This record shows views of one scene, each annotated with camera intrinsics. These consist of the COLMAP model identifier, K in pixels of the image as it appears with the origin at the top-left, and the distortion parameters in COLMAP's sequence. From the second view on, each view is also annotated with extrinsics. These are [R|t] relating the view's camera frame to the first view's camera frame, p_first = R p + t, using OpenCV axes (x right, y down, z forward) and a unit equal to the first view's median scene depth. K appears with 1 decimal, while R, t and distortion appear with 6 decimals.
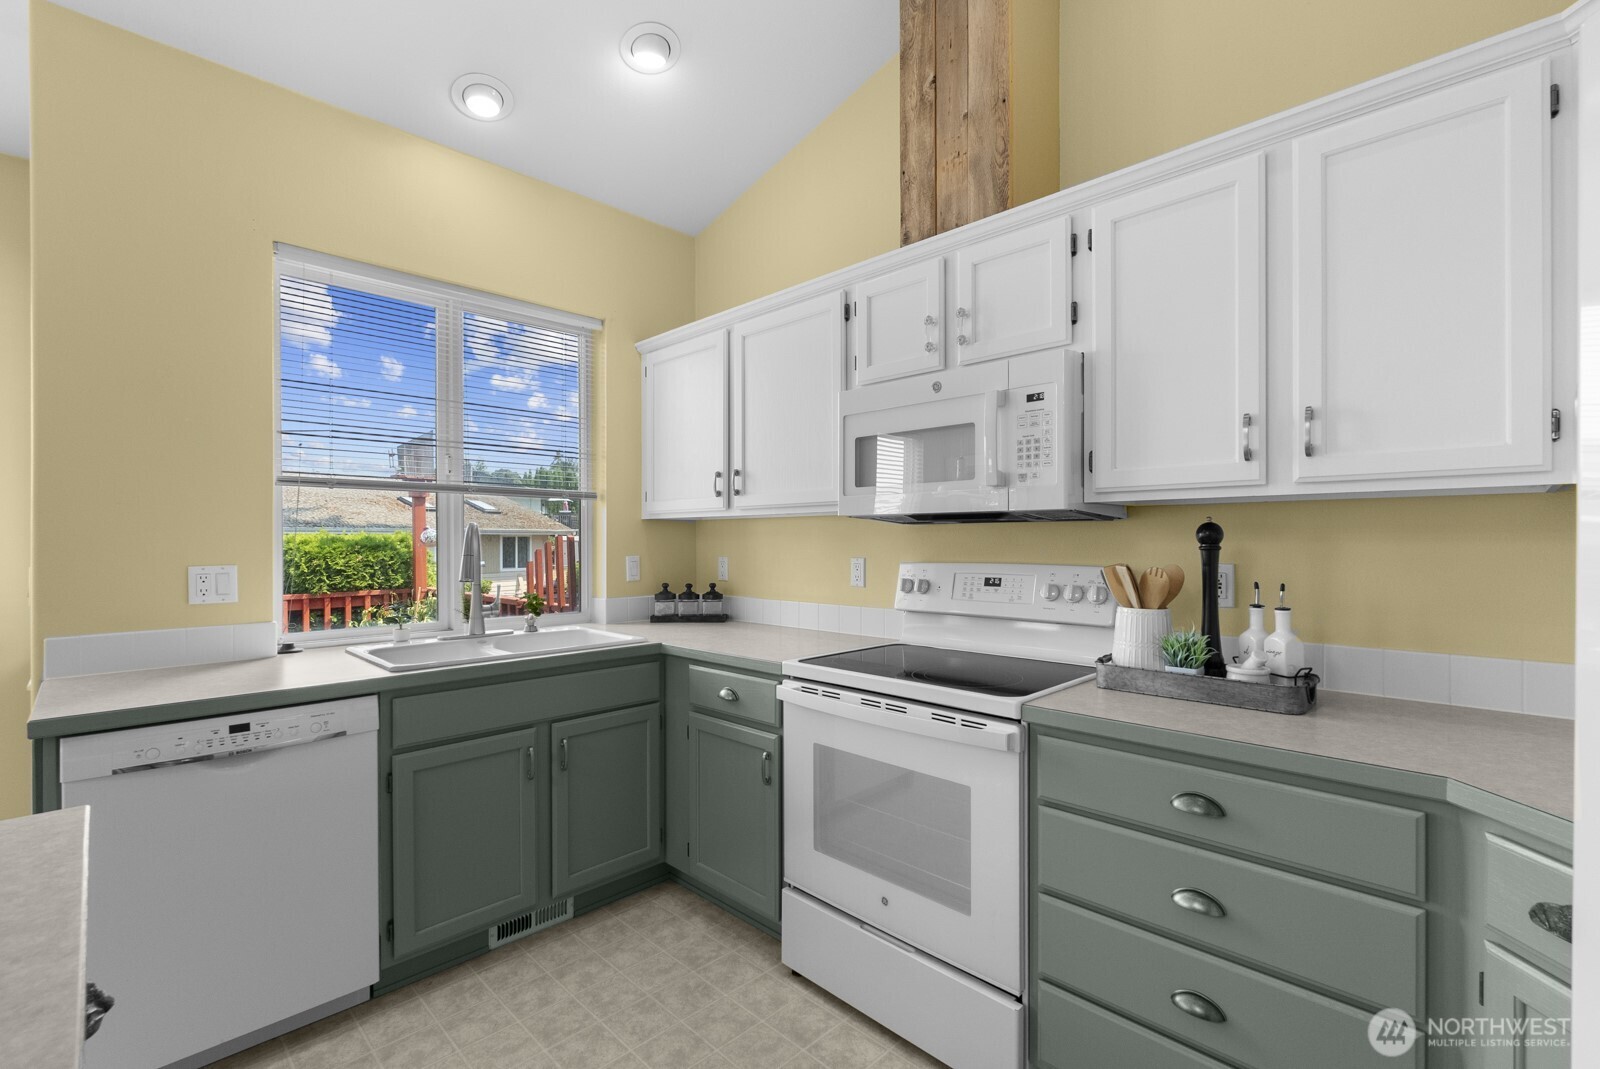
lens RADIAL K [[713.4, 0, 803.9], [0, 713.4, 546.8], [0, 0, 1]] dist [-0.001900, 0.001966]
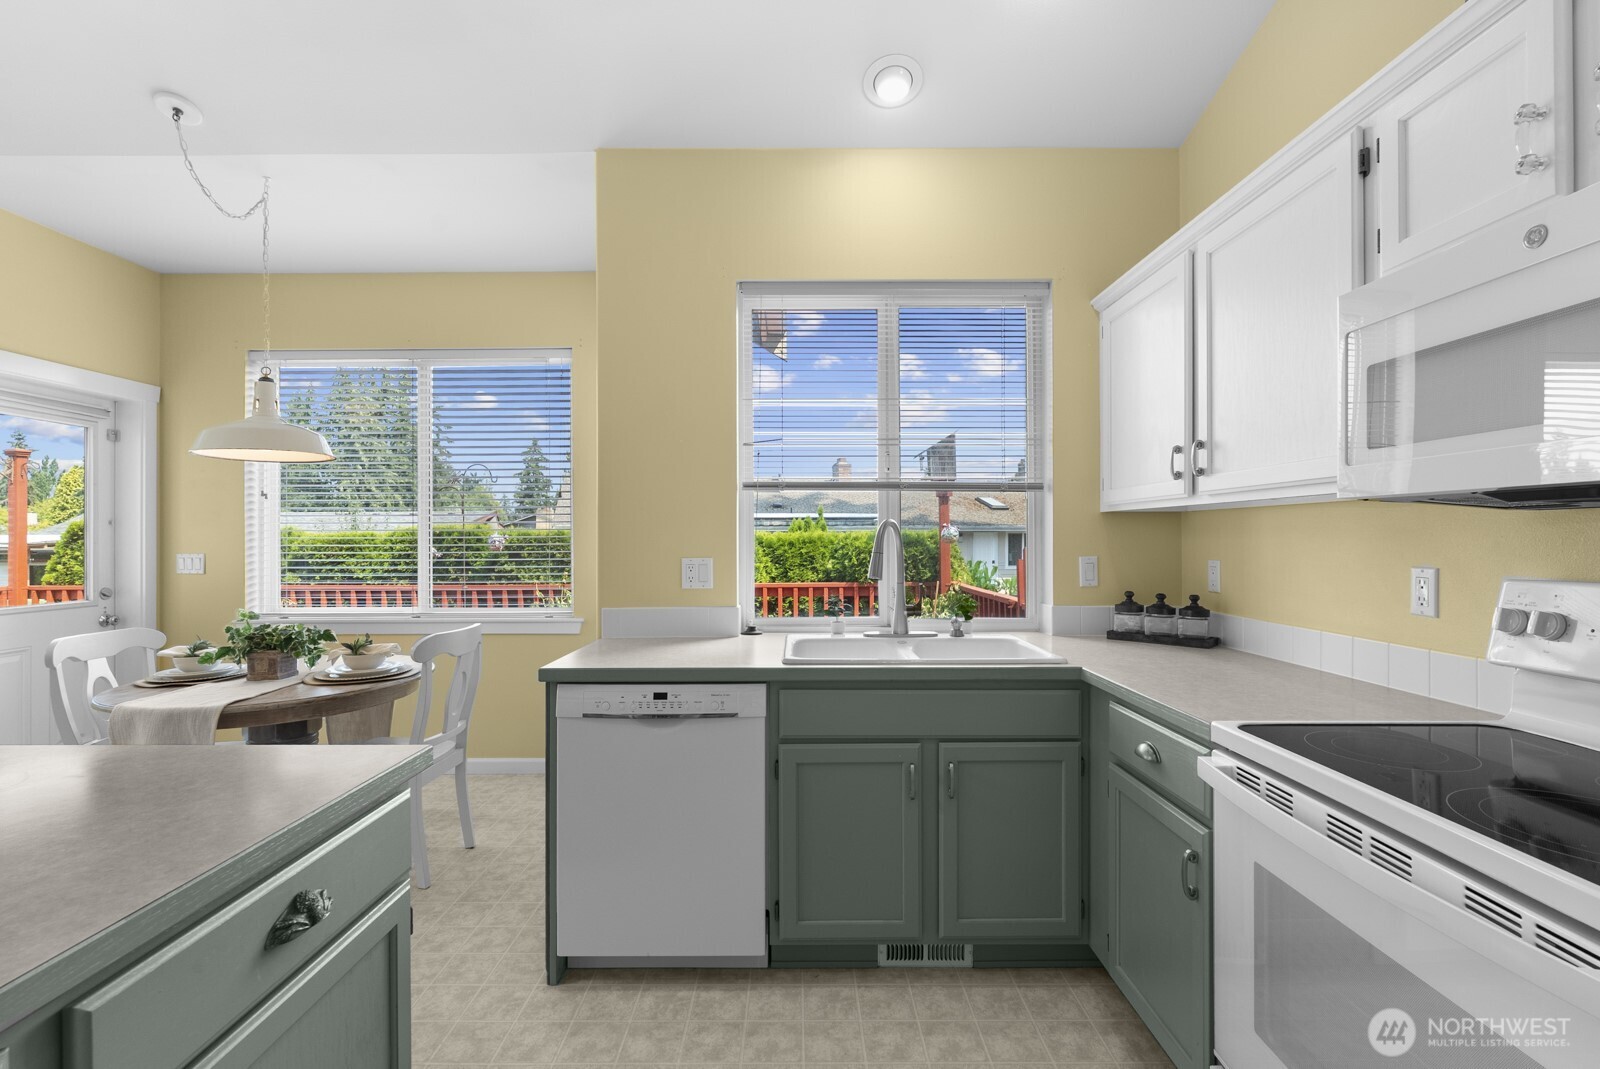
lens RADIAL K [[713.4, 0, 793.9], [0, 713.4, 539.3], [0, 0, 1]] dist [-0.001900, 0.001966]
pose [[0.705865, 0.003528, -0.708338, 0.146361], [-0.007517, 0.999969, -0.002510, -0.003630], [0.708307, 0.007096, 0.705869, 0.227912]]
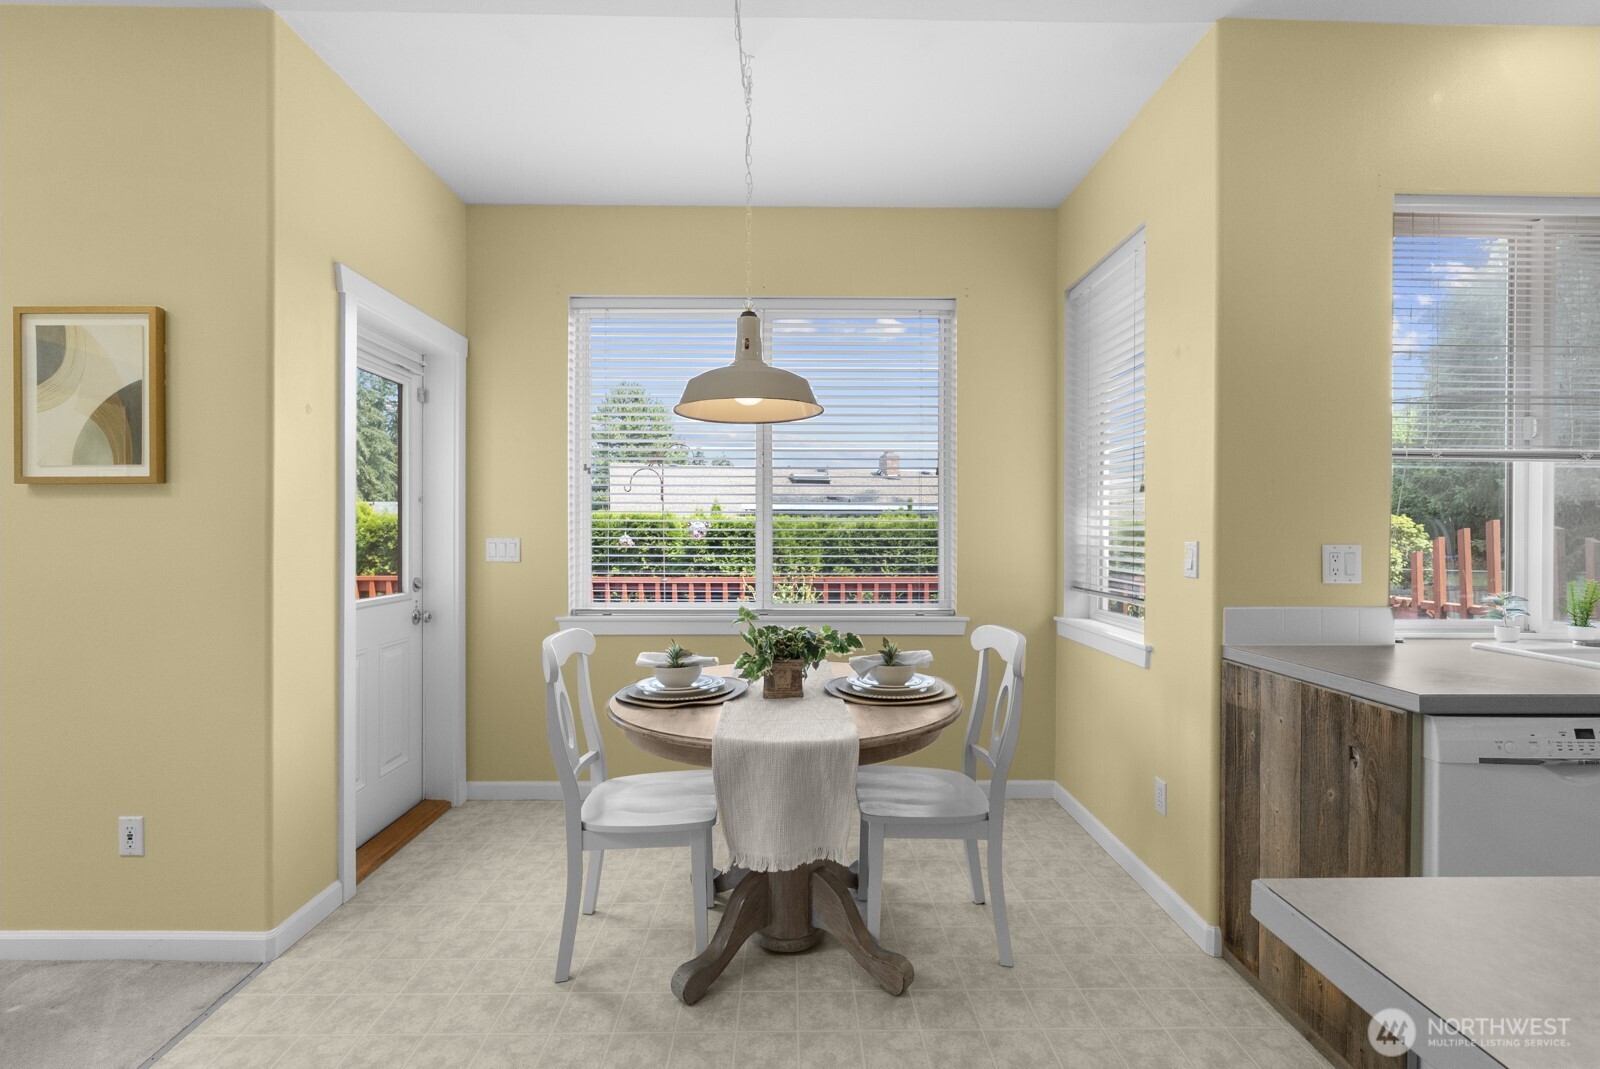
lens RADIAL K [[713.4, 0, 795.5], [0, 713.4, 521.8], [0, 0, 1]] dist [-0.001900, 0.001966]
pose [[0.724890, -0.000229, -0.688865, -0.636223], [-0.015437, 0.999743, -0.016576, 0.019328], [0.688692, 0.022649, 0.724700, -0.209930]]
